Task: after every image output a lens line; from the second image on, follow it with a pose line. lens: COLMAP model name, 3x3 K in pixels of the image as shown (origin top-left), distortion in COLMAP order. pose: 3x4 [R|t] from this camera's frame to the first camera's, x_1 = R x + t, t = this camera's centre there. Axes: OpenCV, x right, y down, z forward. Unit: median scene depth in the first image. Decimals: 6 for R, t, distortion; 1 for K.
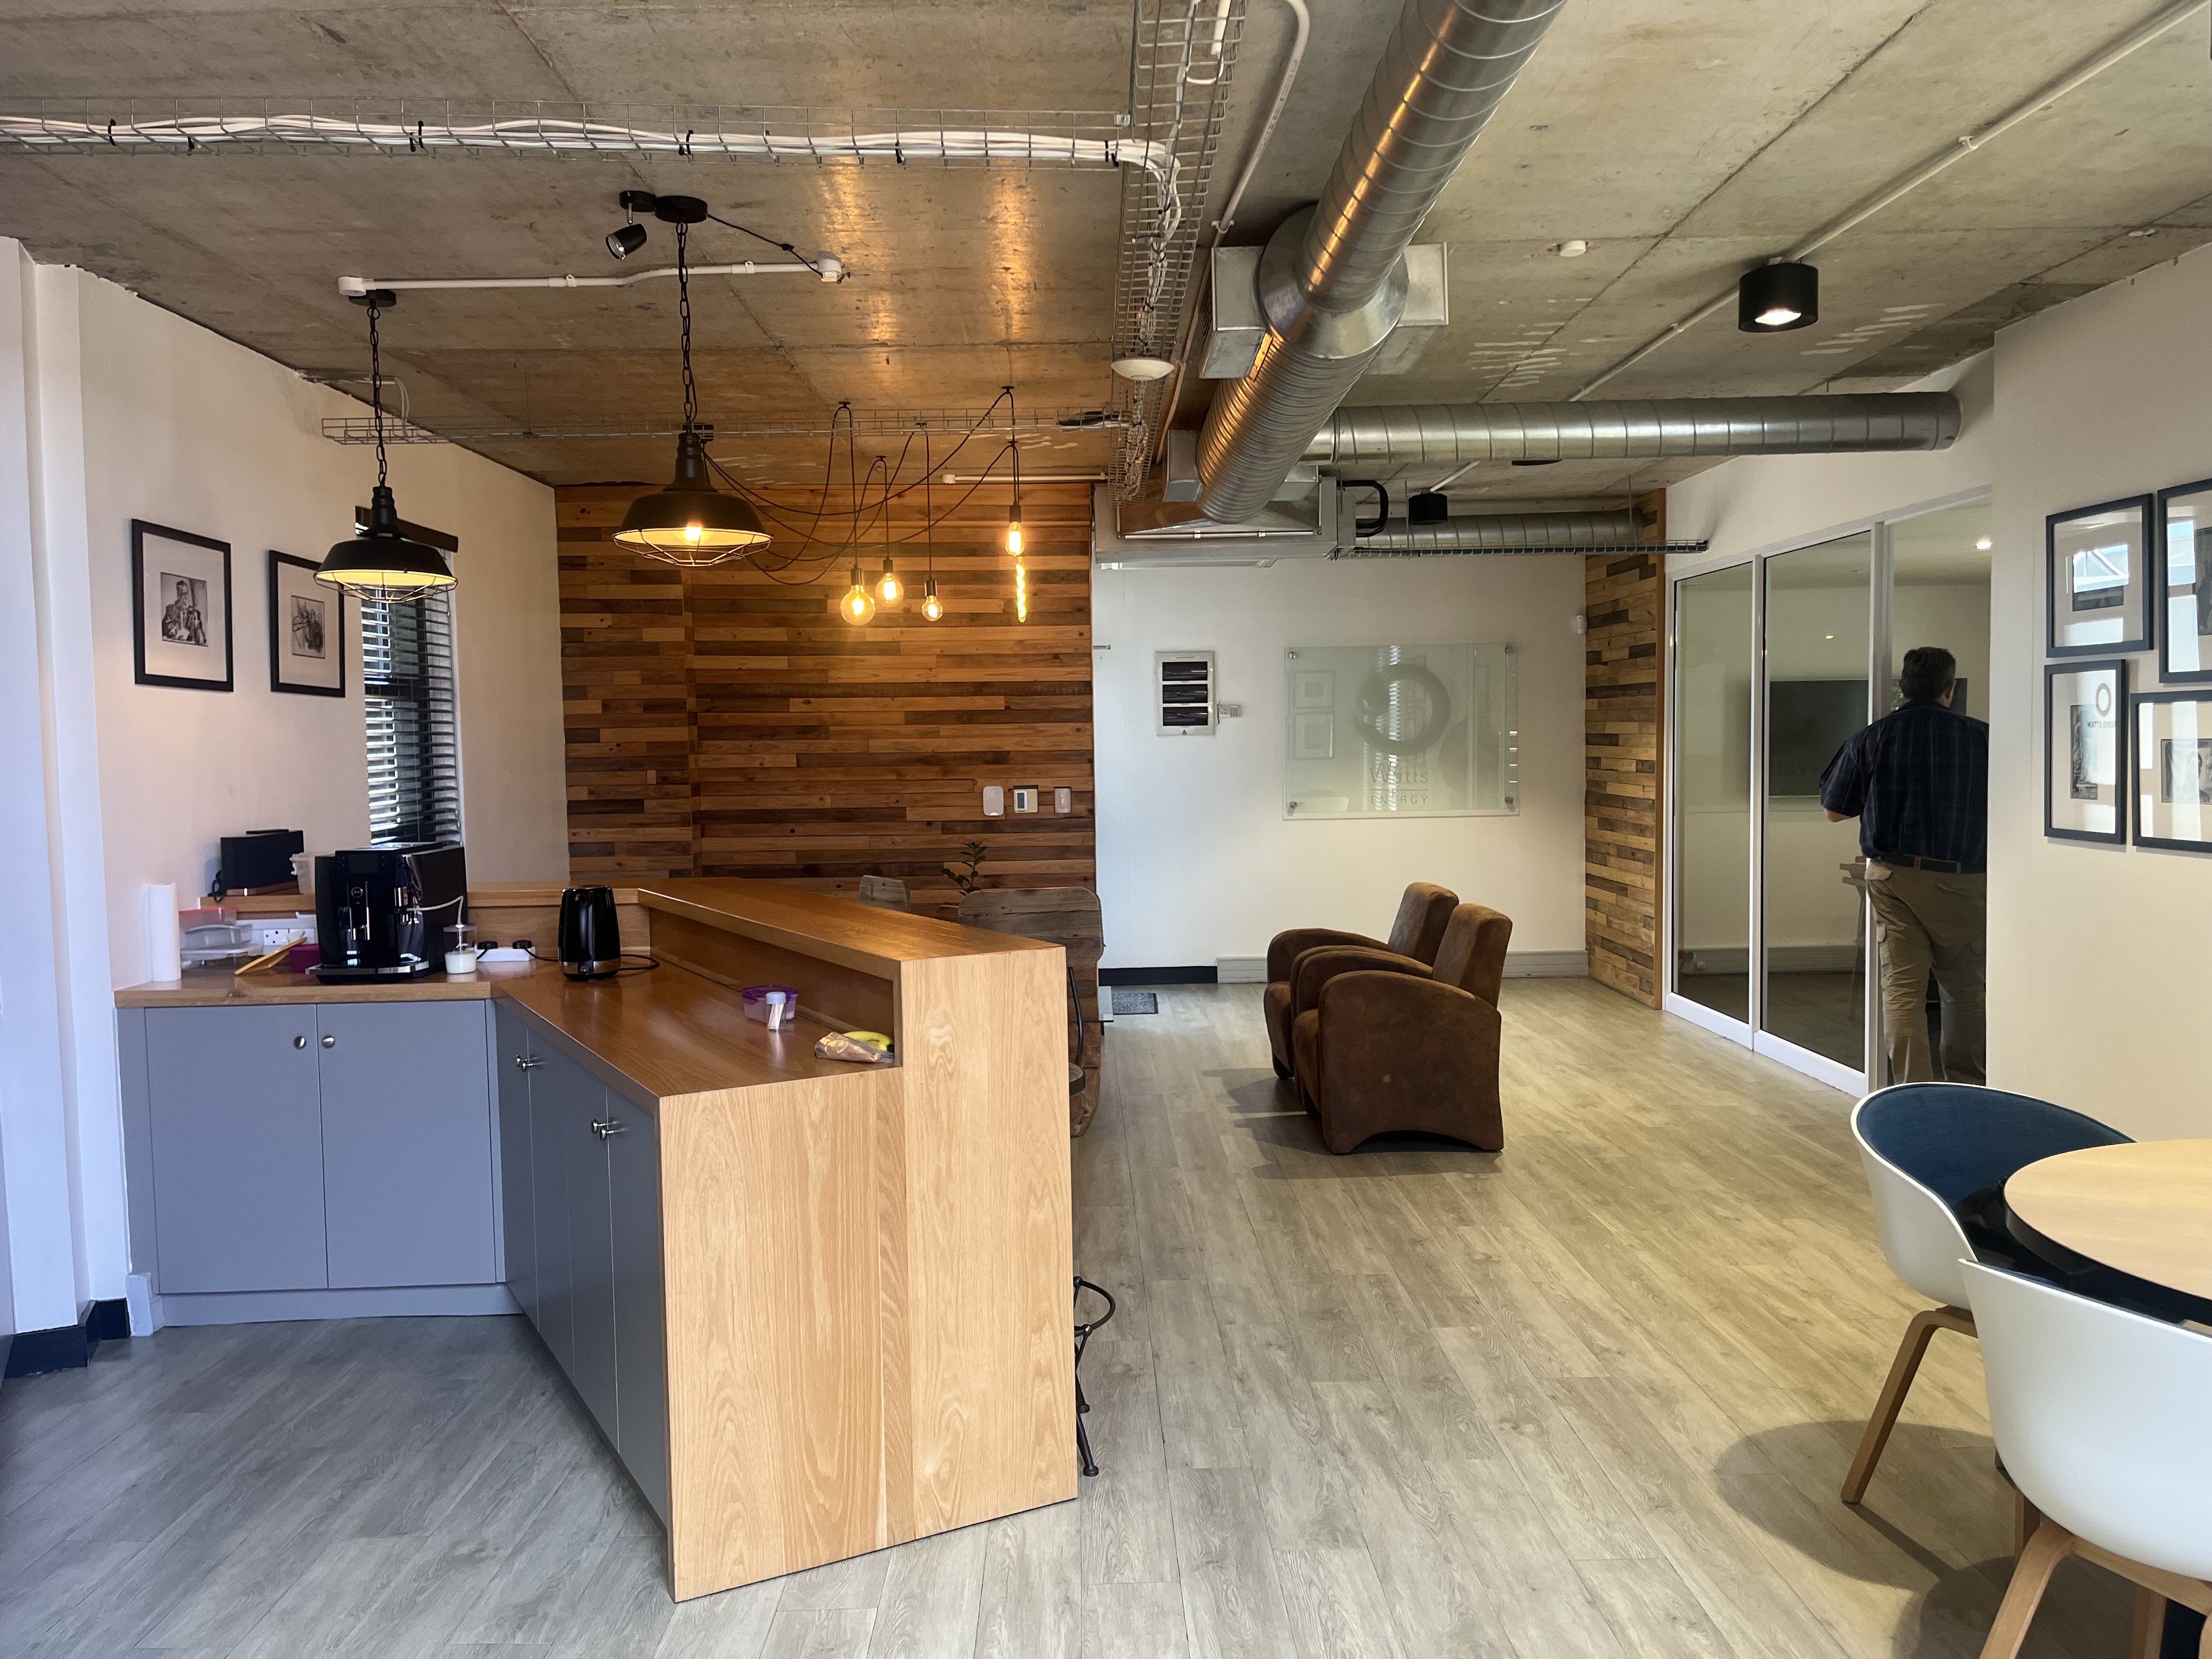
lens RADIAL K [[1680.9, 0, 1109.1], [0, 1680.9, 834.2], [0, 0, 1]] dist [0.086149, -0.112937]
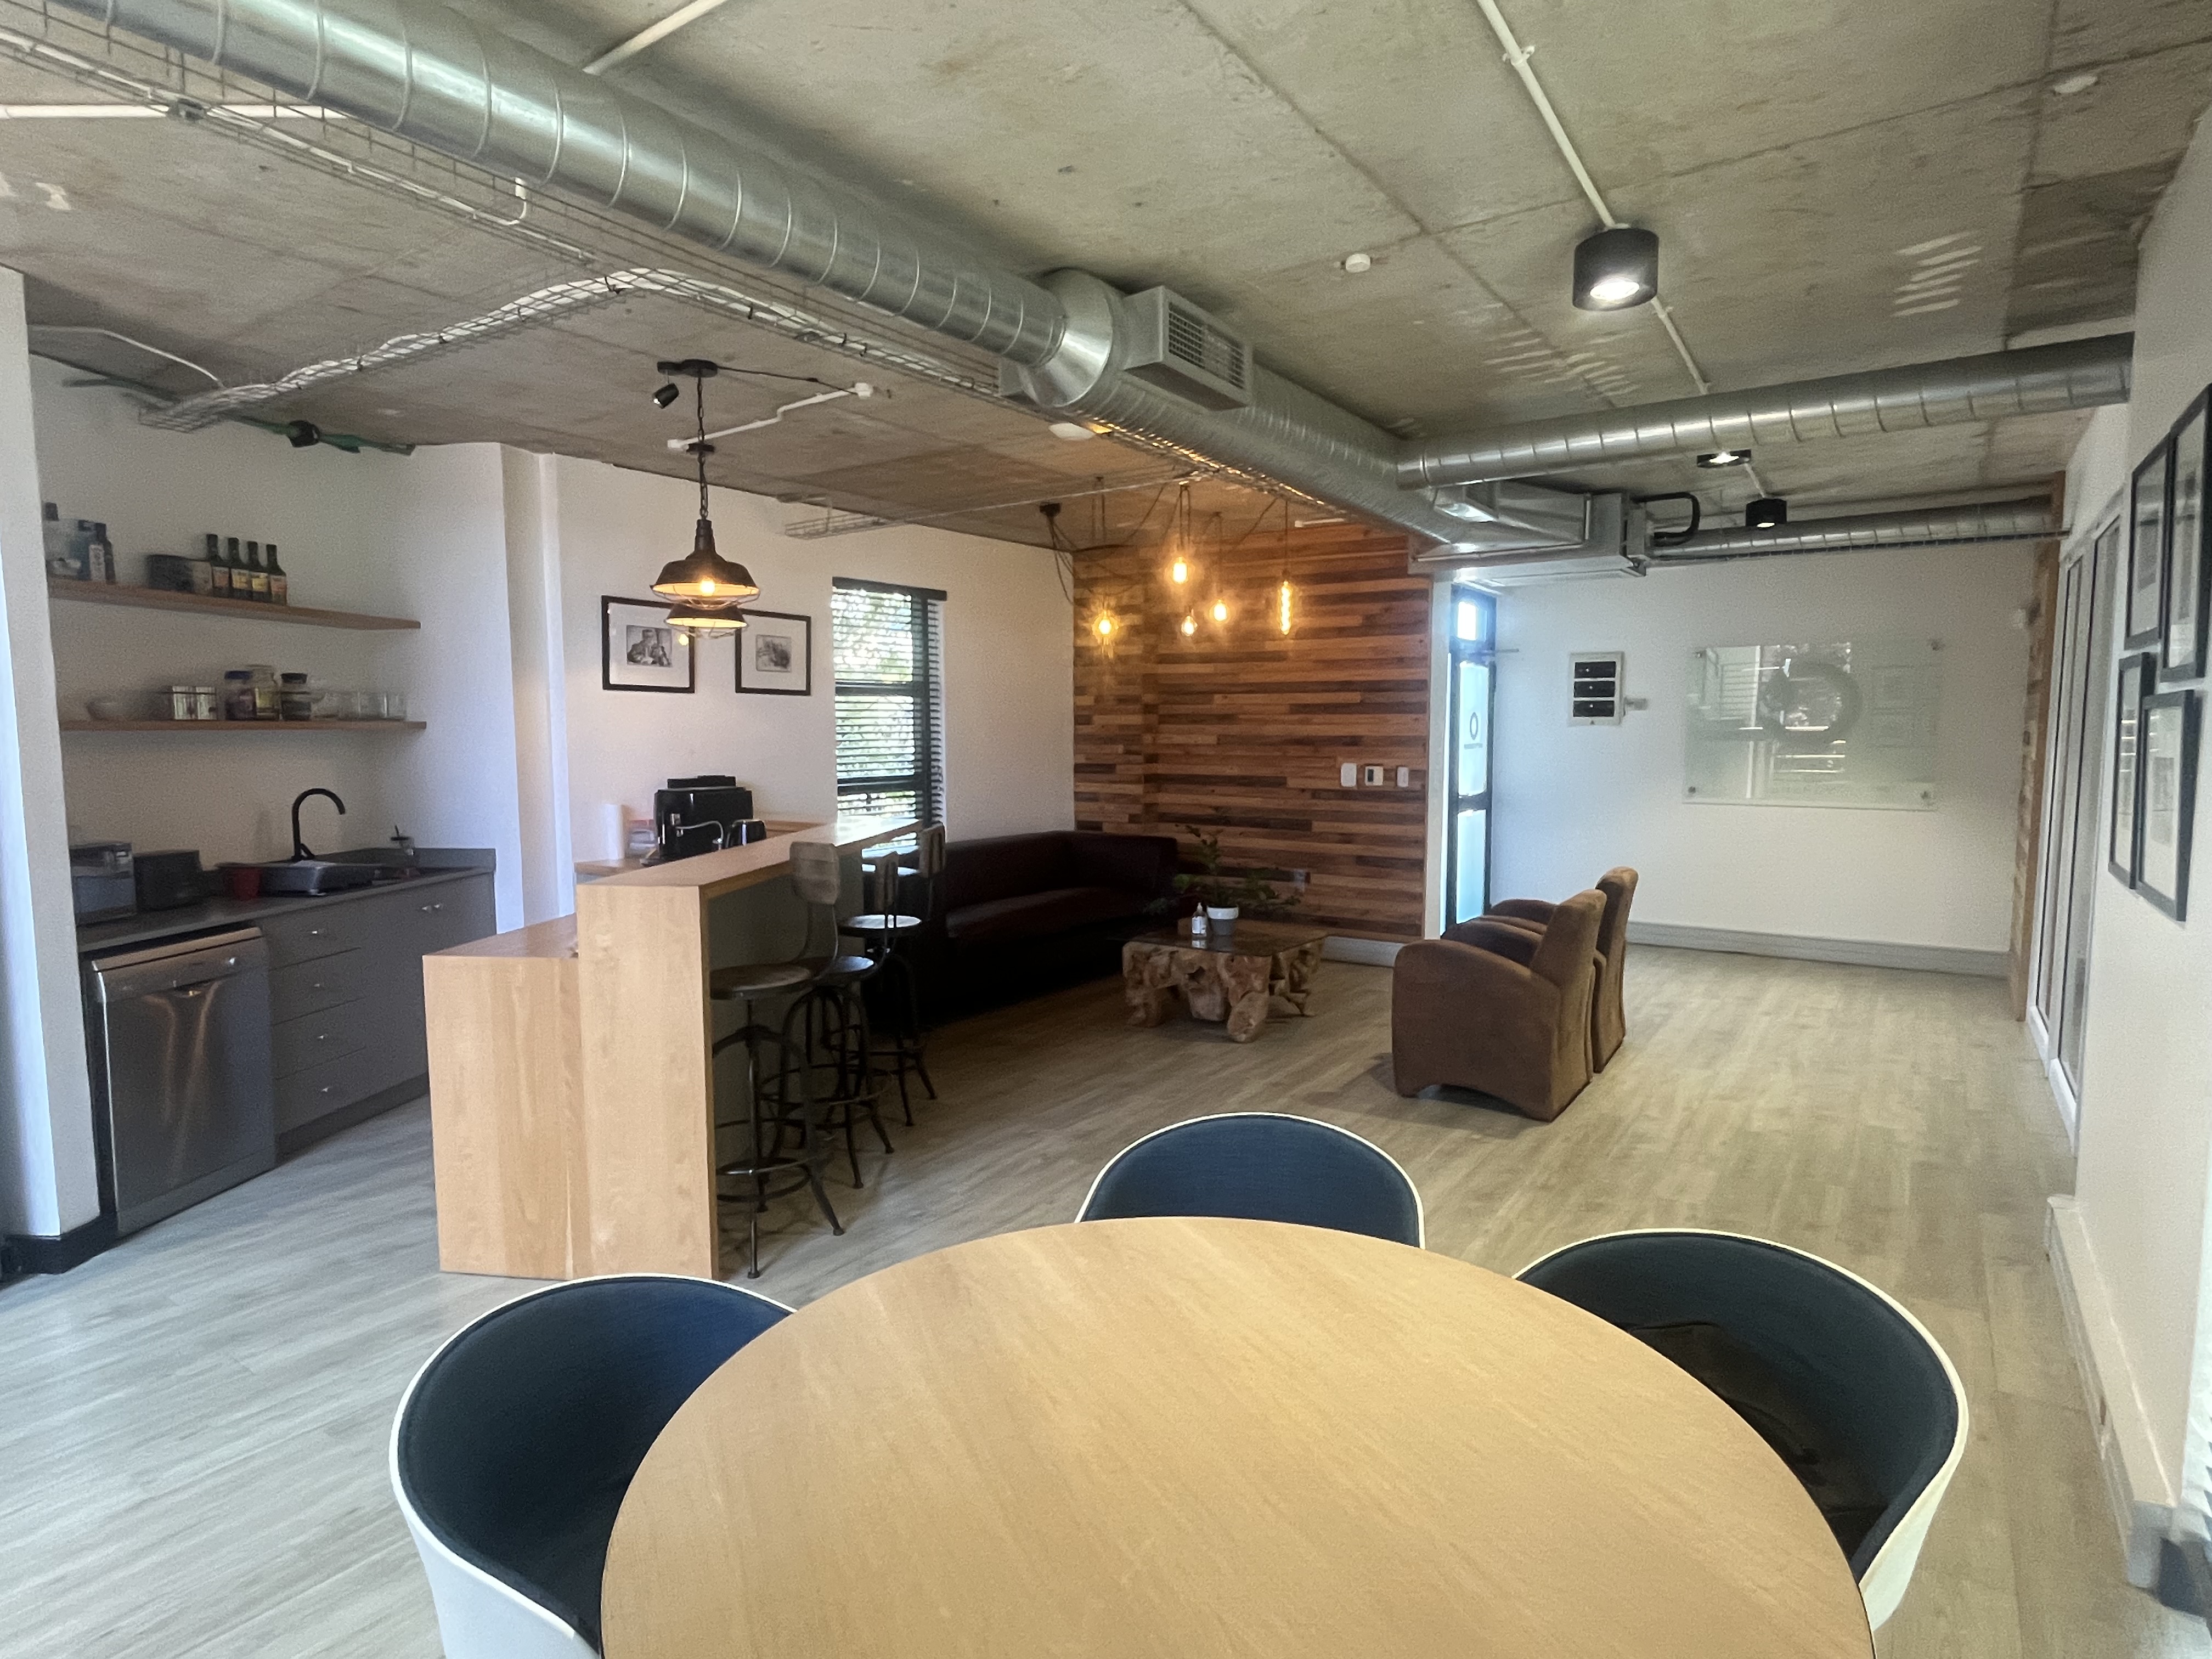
lens RADIAL K [[1180.8, 0, 1105.9], [0, 1180.8, 832.6], [0, 0, 1]] dist [-0.002217, 0.002611]
pose [[0.810932, 0.068077, -0.581166, 0.536661], [-0.045324, 0.997533, 0.053606, -0.028107], [0.583382, -0.017130, 0.812017, 0.295487]]
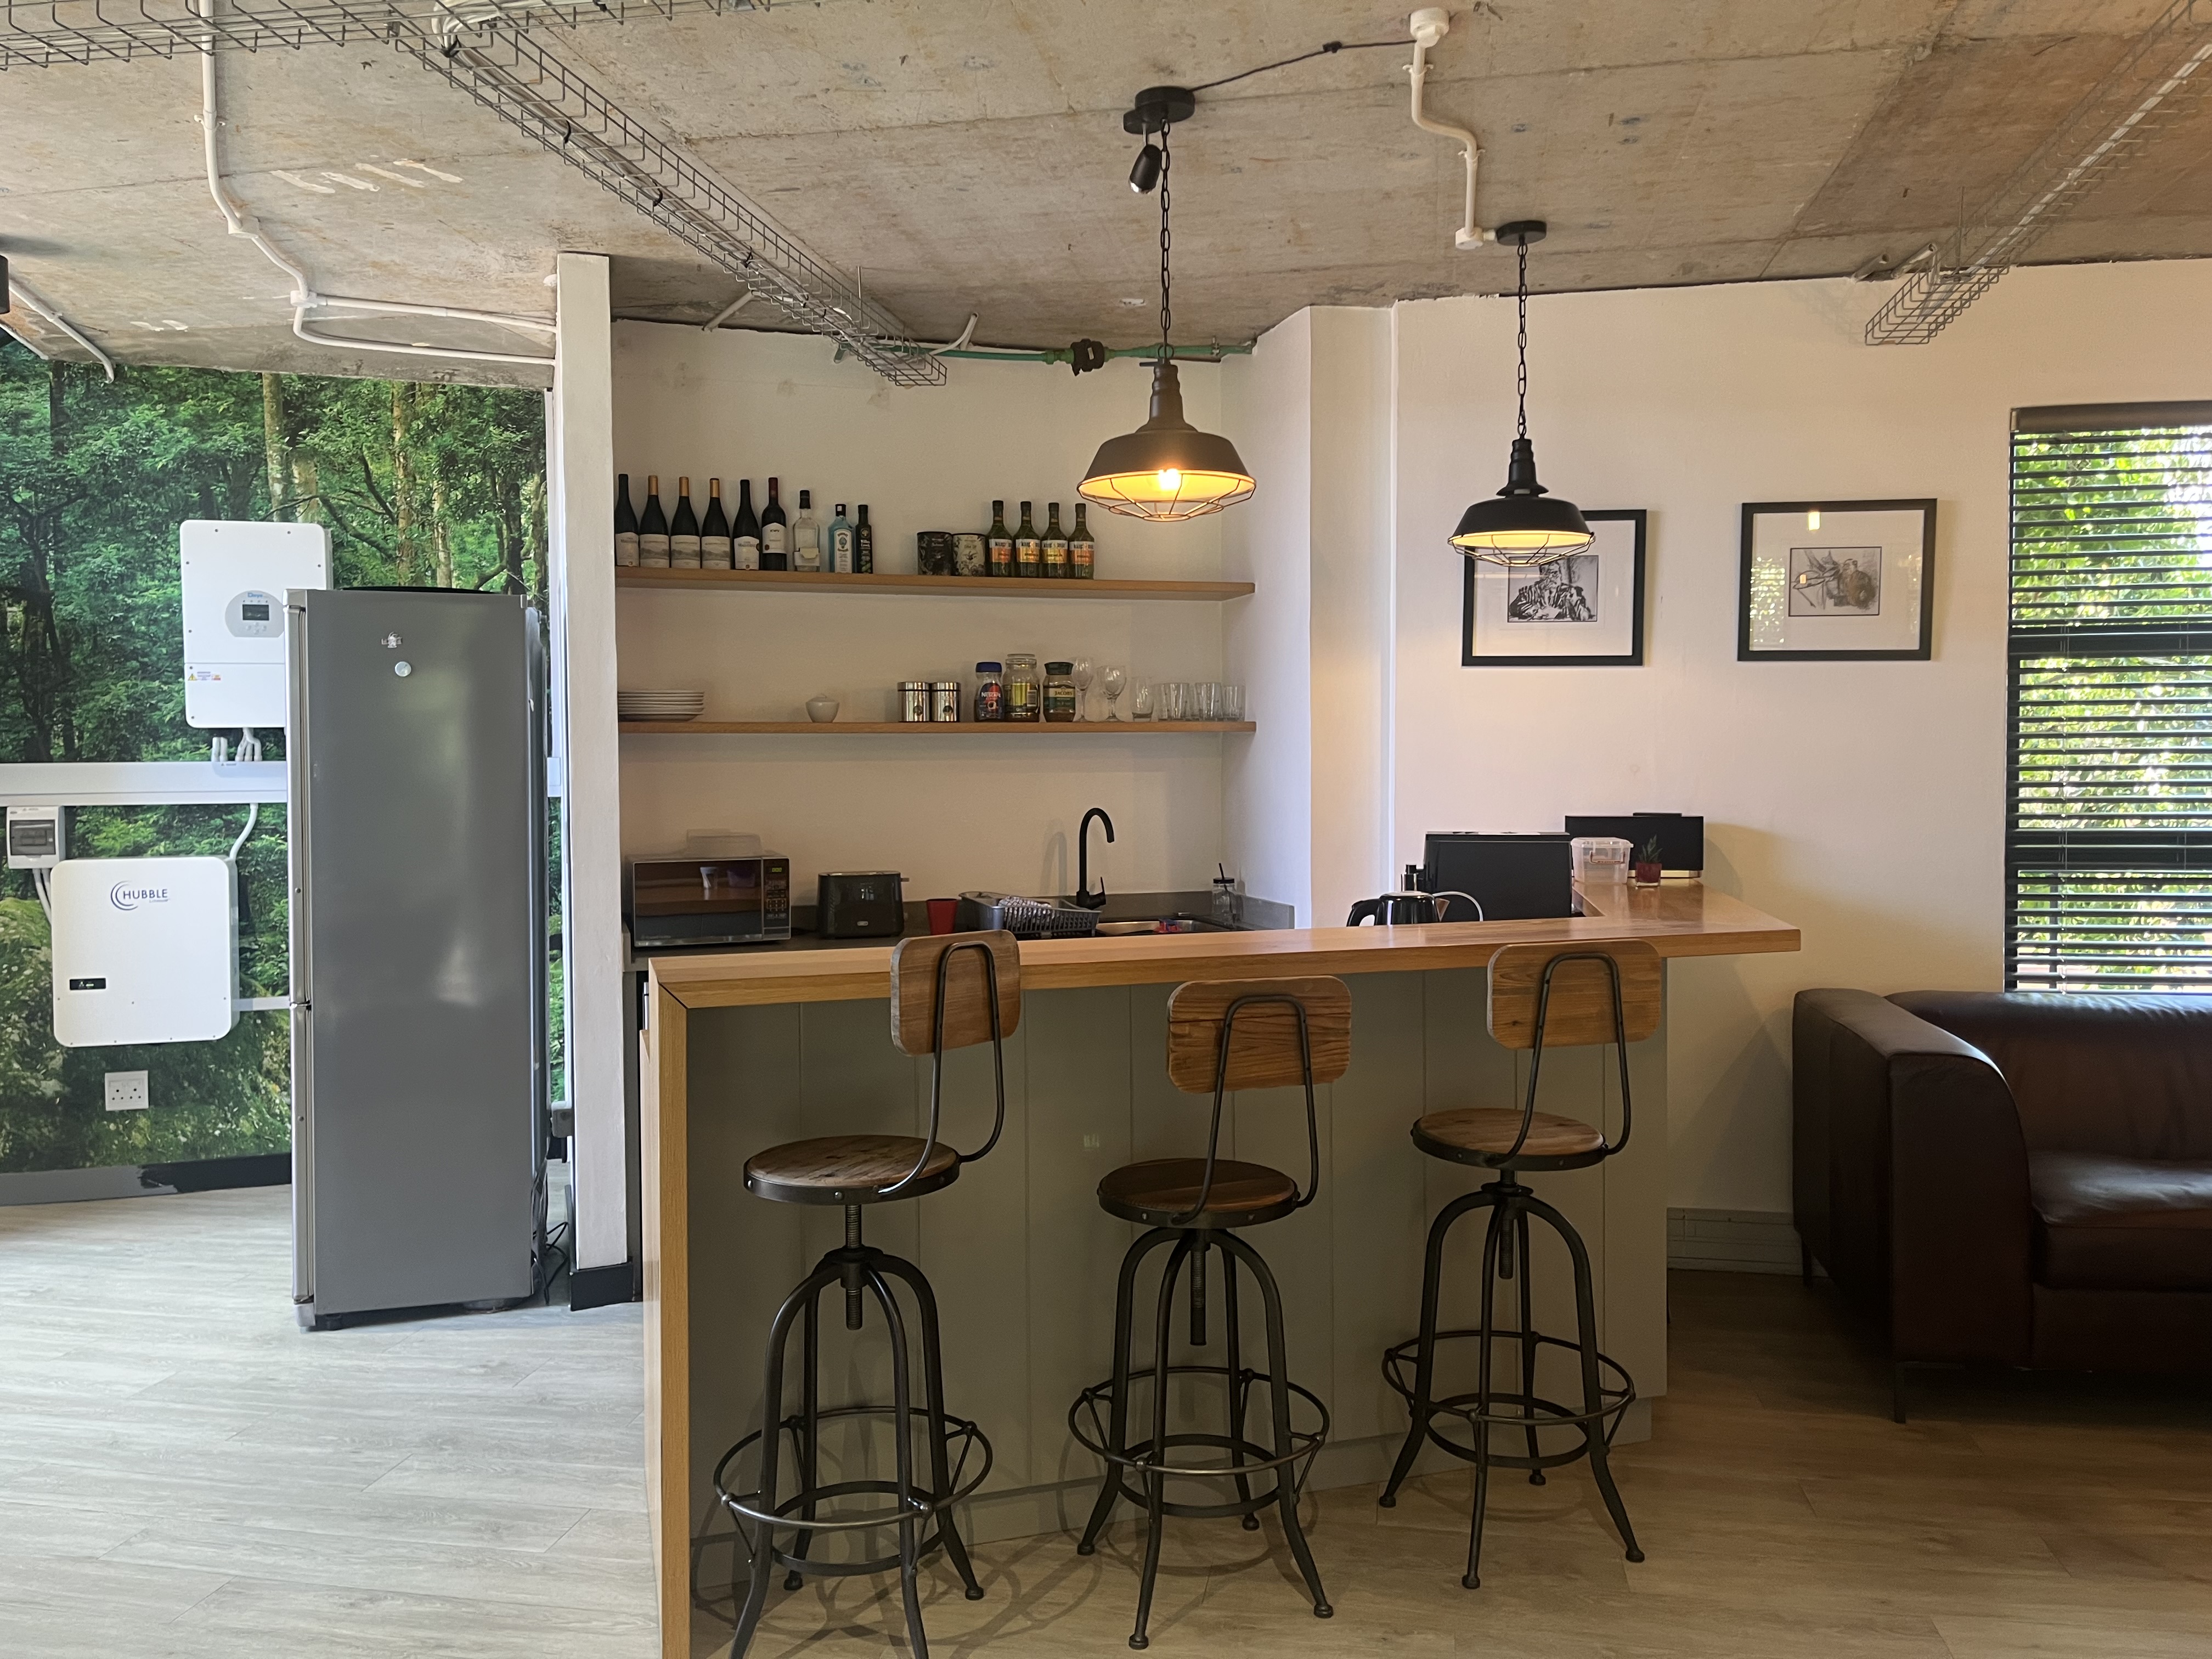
lens RADIAL K [[1680.9, 0, 1117.4], [0, 1680.9, 808.2], [0, 0, 1]] dist [0.086149, -0.112937]
pose [[-0.194454, 0.059391, -0.979112, 0.497219], [-0.045989, 0.996516, 0.069580, -0.059175], [0.979833, 0.058559, -0.191045, 0.942291]]
